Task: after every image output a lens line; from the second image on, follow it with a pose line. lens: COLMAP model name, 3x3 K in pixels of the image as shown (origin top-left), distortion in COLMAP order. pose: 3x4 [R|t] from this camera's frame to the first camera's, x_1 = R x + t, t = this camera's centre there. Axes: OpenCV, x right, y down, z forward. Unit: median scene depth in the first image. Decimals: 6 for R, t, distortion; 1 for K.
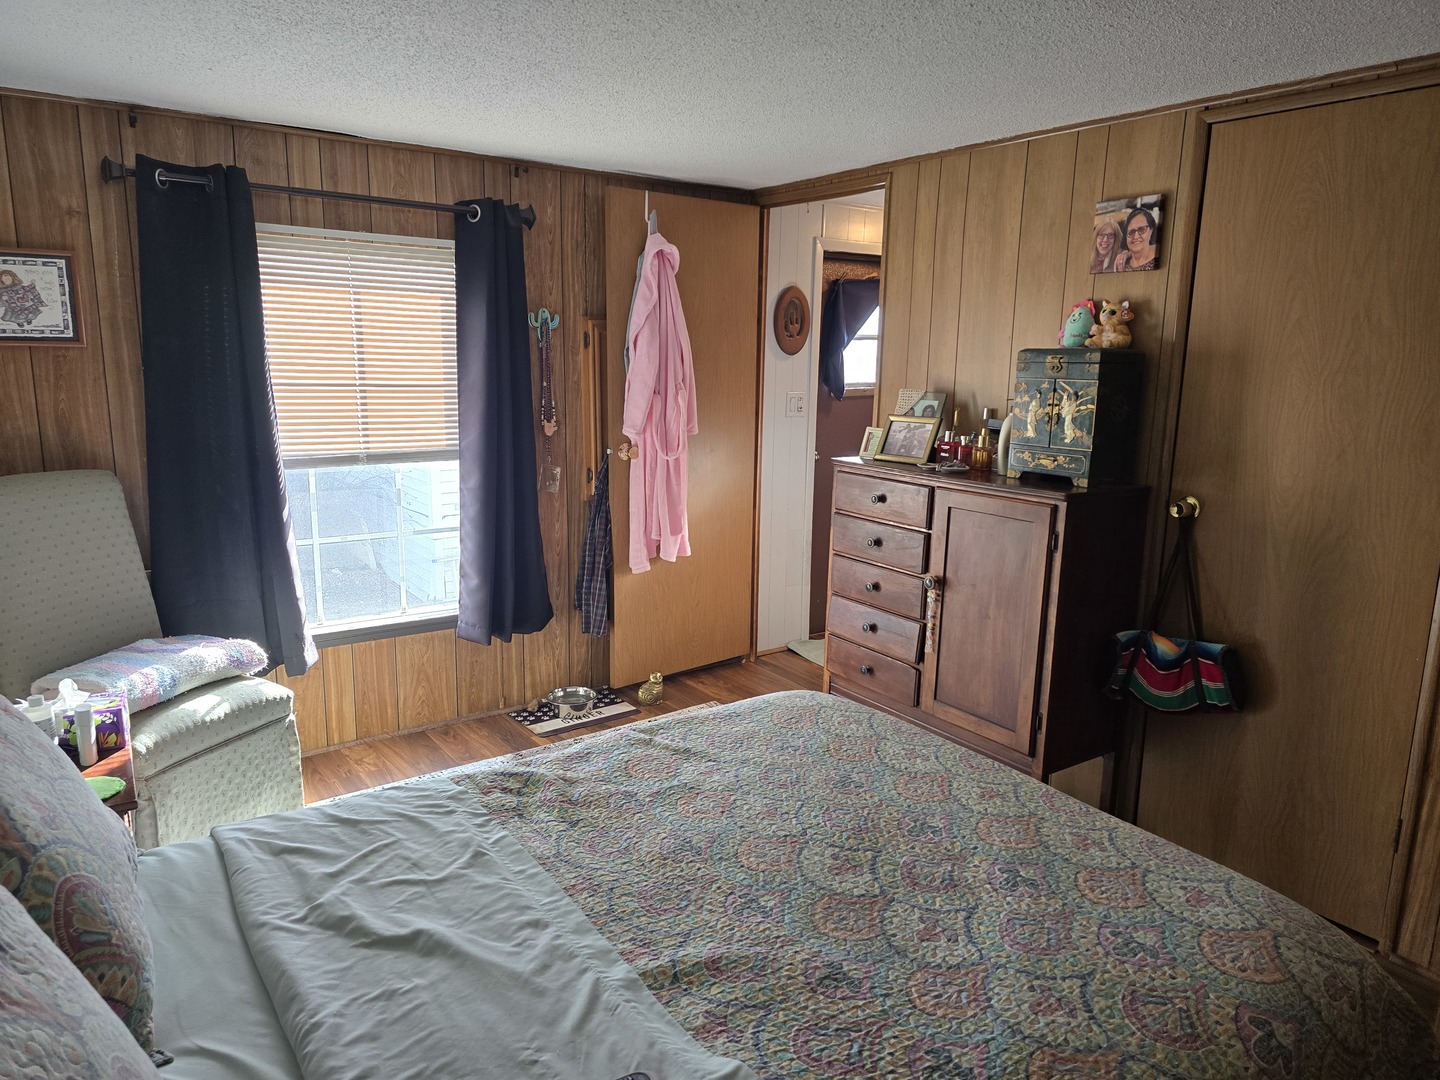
lens RADIAL K [[970.9, 0, 720.0], [0, 970.9, 540.0], [0, 0, 1]] dist [0.091470, -0.064767]
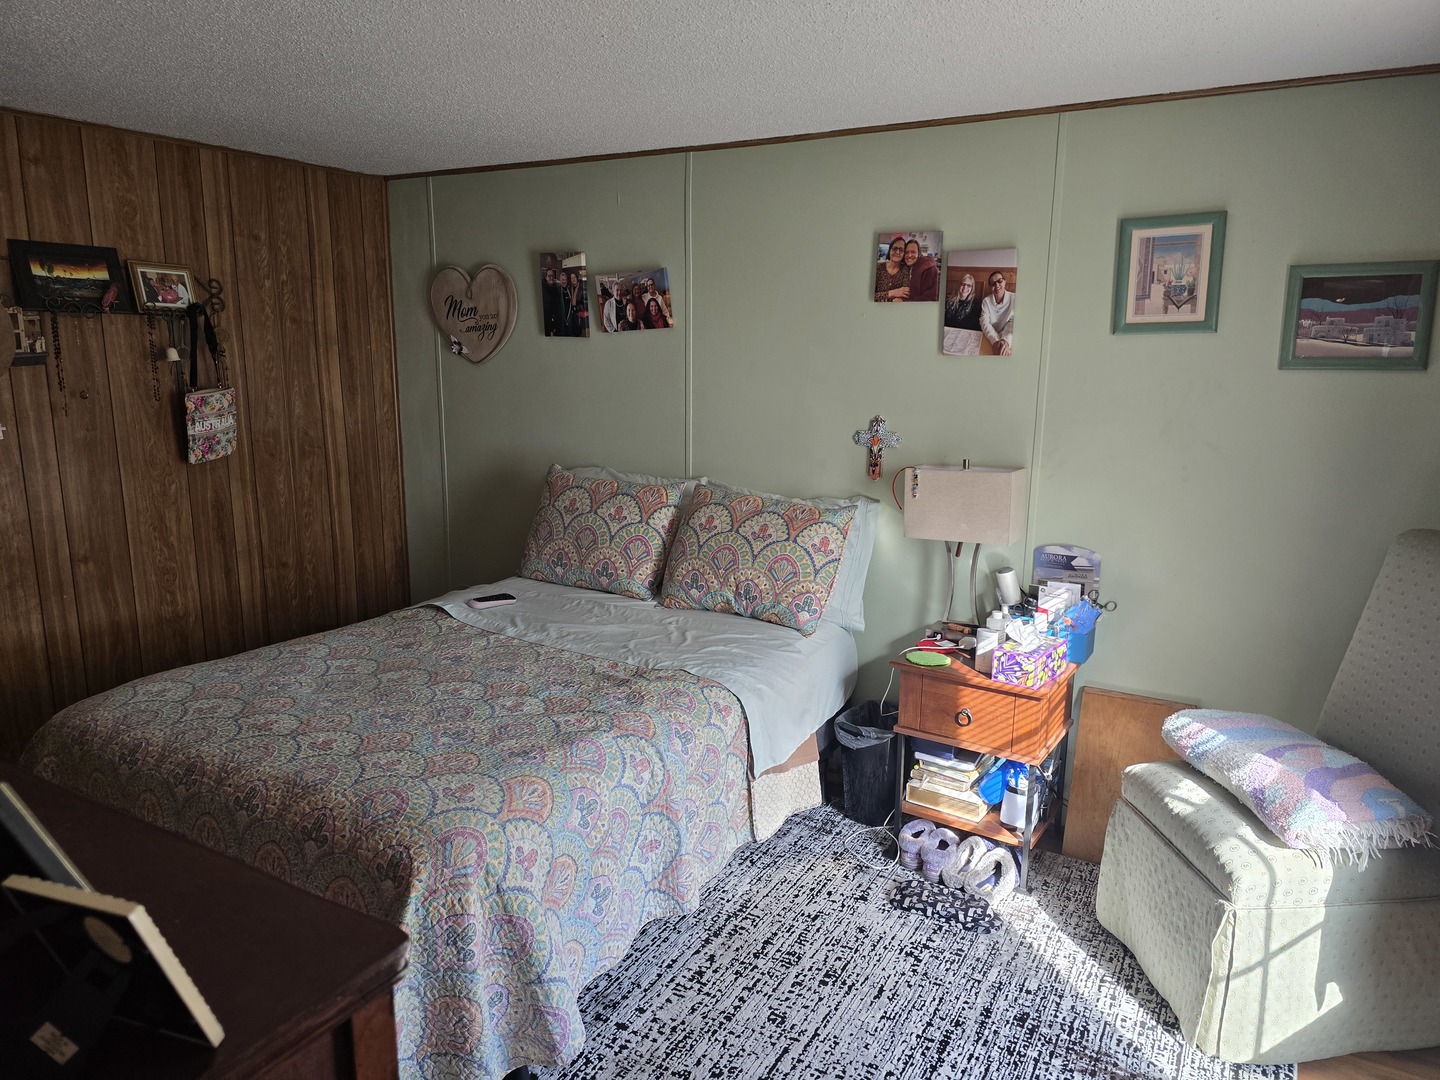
lens RADIAL K [[981.6, 0, 720.0], [0, 981.6, 540.0], [0, 0, 1]] dist [0.023985, -0.000458]
pose [[-0.915524, 0.046990, -0.399509, 0.290466], [-0.106963, 0.928962, 0.354384, -0.500810], [0.387781, 0.367180, -0.845461, 2.572928]]
